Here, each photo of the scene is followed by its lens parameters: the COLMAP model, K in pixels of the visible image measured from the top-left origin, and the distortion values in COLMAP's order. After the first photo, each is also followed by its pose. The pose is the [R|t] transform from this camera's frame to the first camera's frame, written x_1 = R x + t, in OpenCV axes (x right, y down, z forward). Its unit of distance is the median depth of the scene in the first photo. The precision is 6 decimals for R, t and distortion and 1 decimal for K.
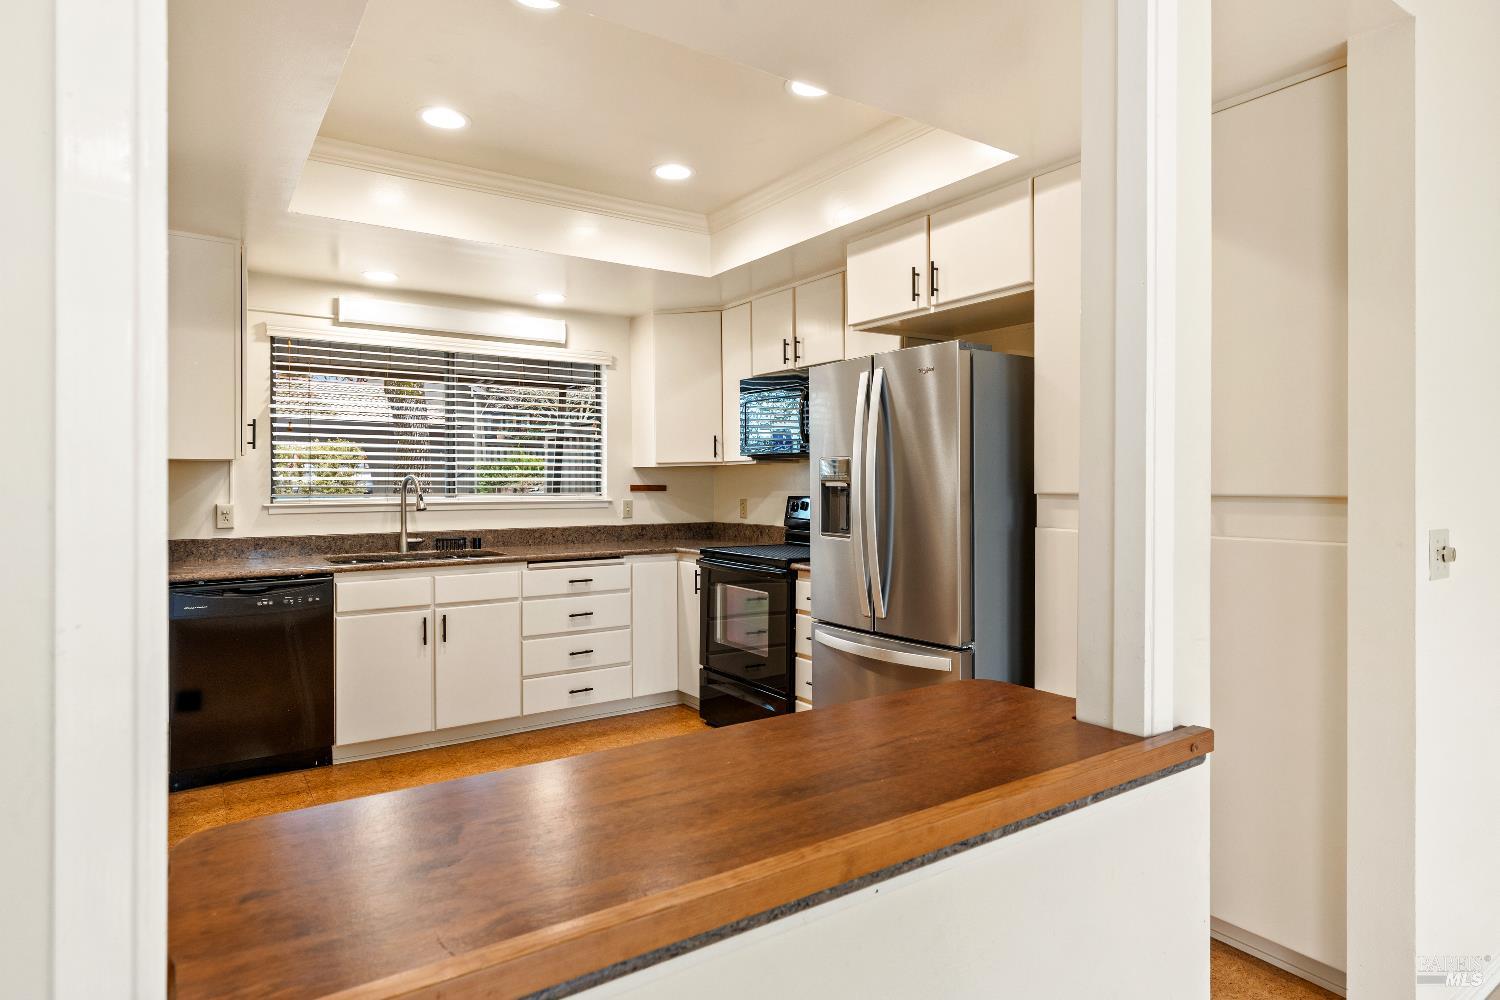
lens RADIAL K [[827.8, 0, 750.0], [0, 827.8, 490.7], [0, 0, 1]] dist [0.000945, -0.000025]
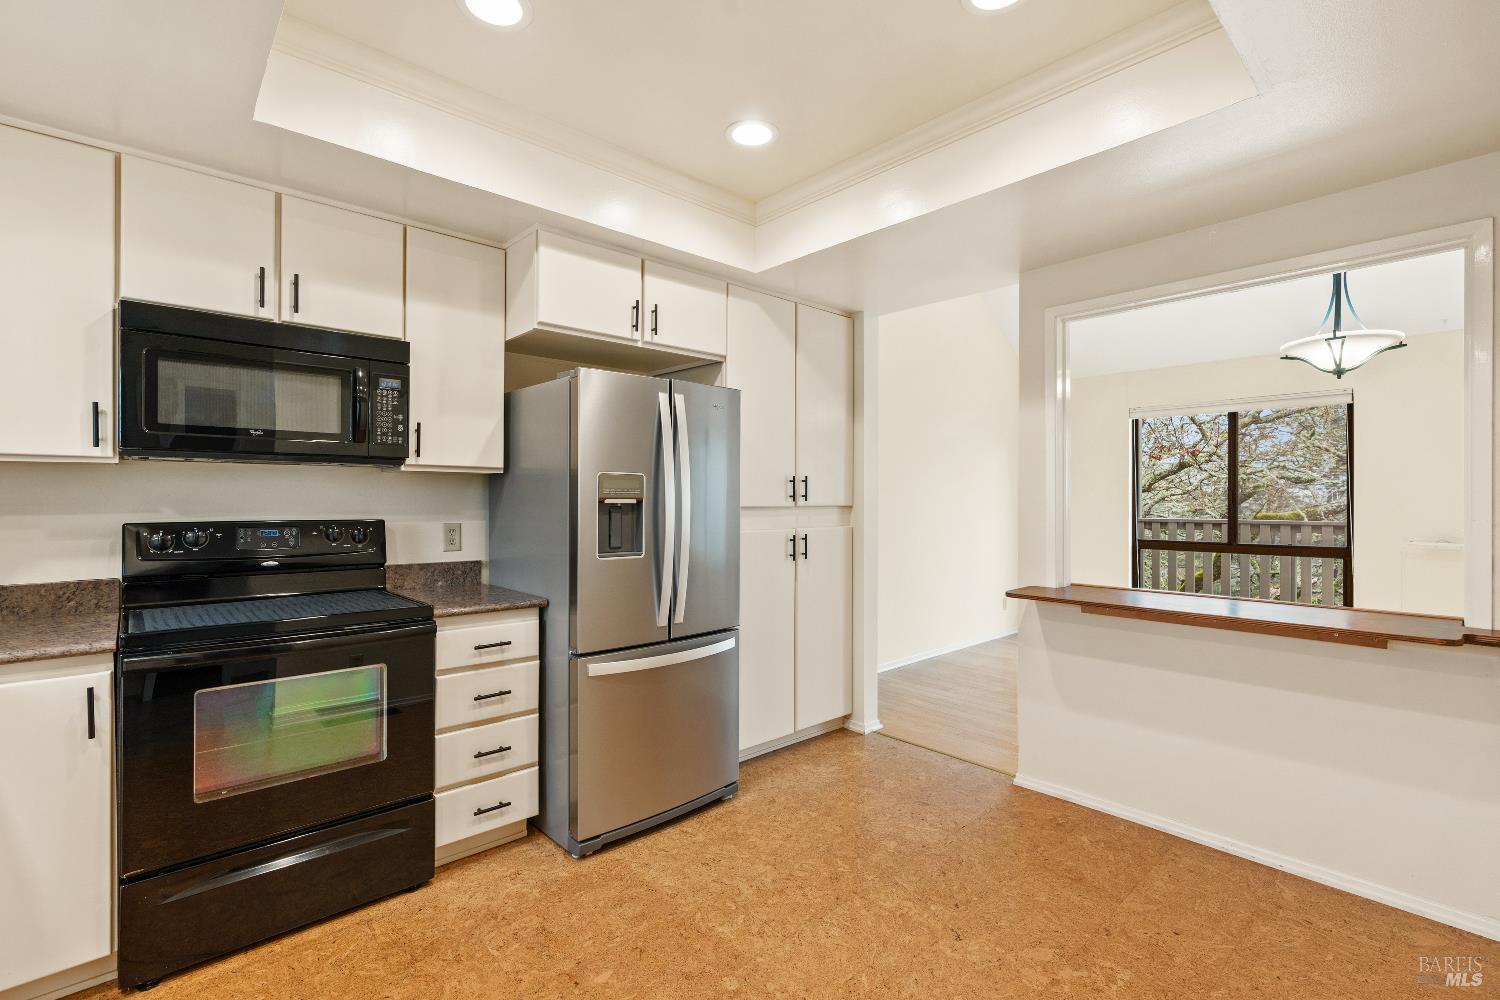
lens RADIAL K [[677.4, 0, 750.0], [0, 677.4, 500.0], [0, 0, 1]] dist [-0.012703, 0.006039]
pose [[-0.137130, 0.000990, 0.990552, -0.498679], [0.010883, 0.999941, 0.000508, -0.005466], [-0.990493, 0.010850, -0.137133, 0.697409]]
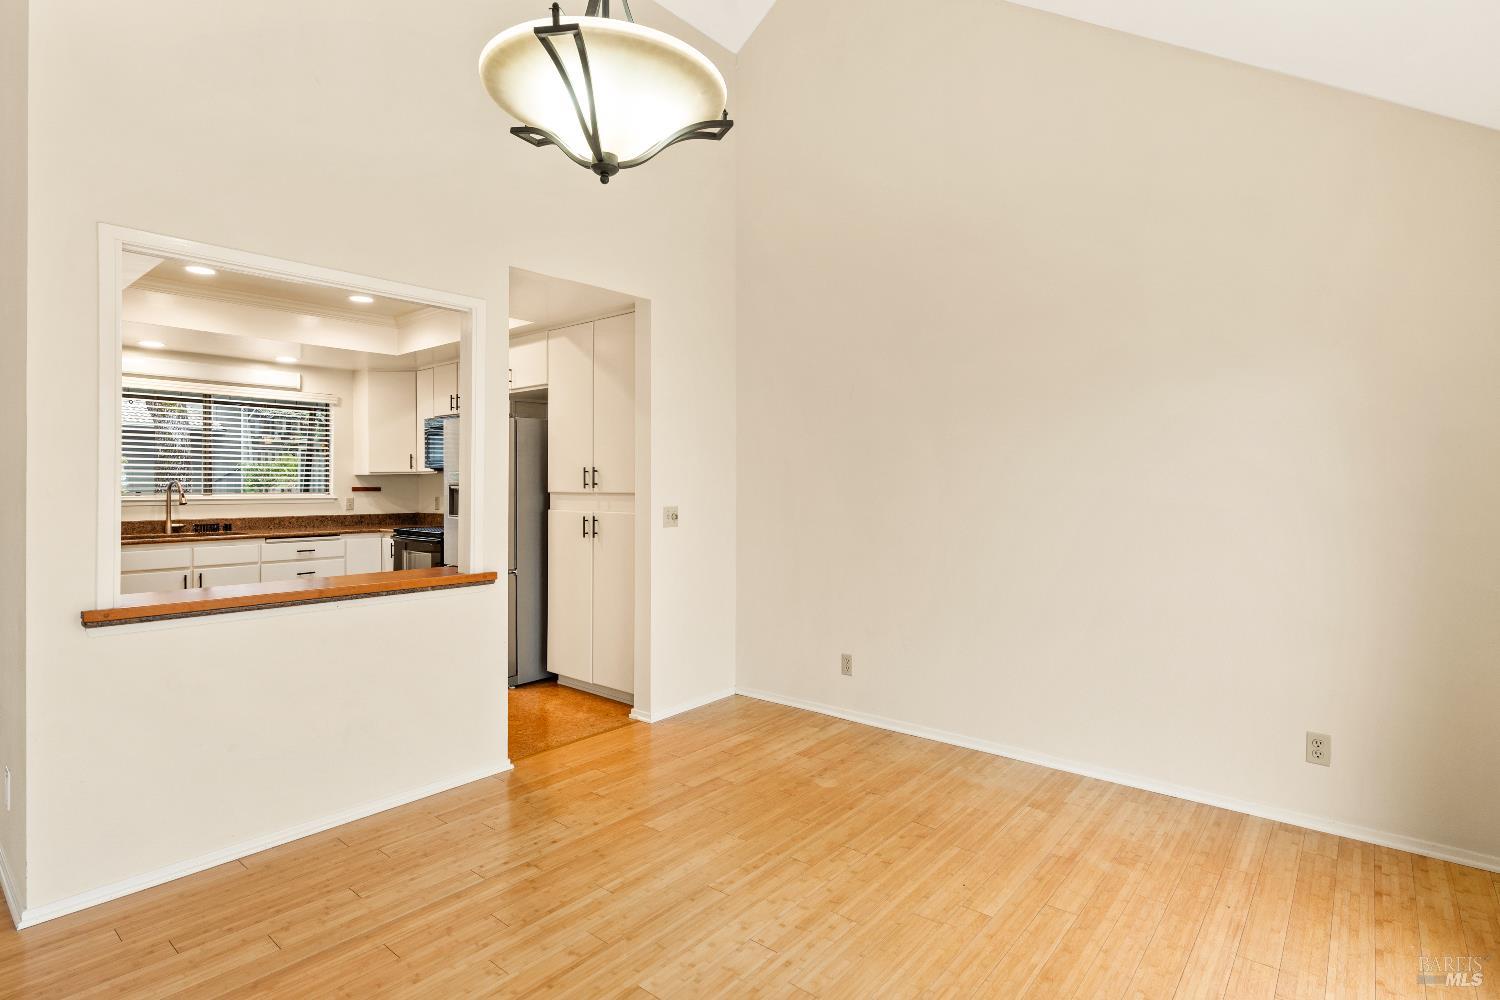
lens RADIAL K [[764.7, 0, 742.8], [0, 764.7, 479.6], [0, 0, 1]] dist [-0.001154, 0.014854]
pose [[0.967583, 0.003301, 0.252531, 0.209707], [0.000494, 0.999888, -0.014962, 0.000628], [-0.252552, 0.014602, 0.967473, -0.543444]]
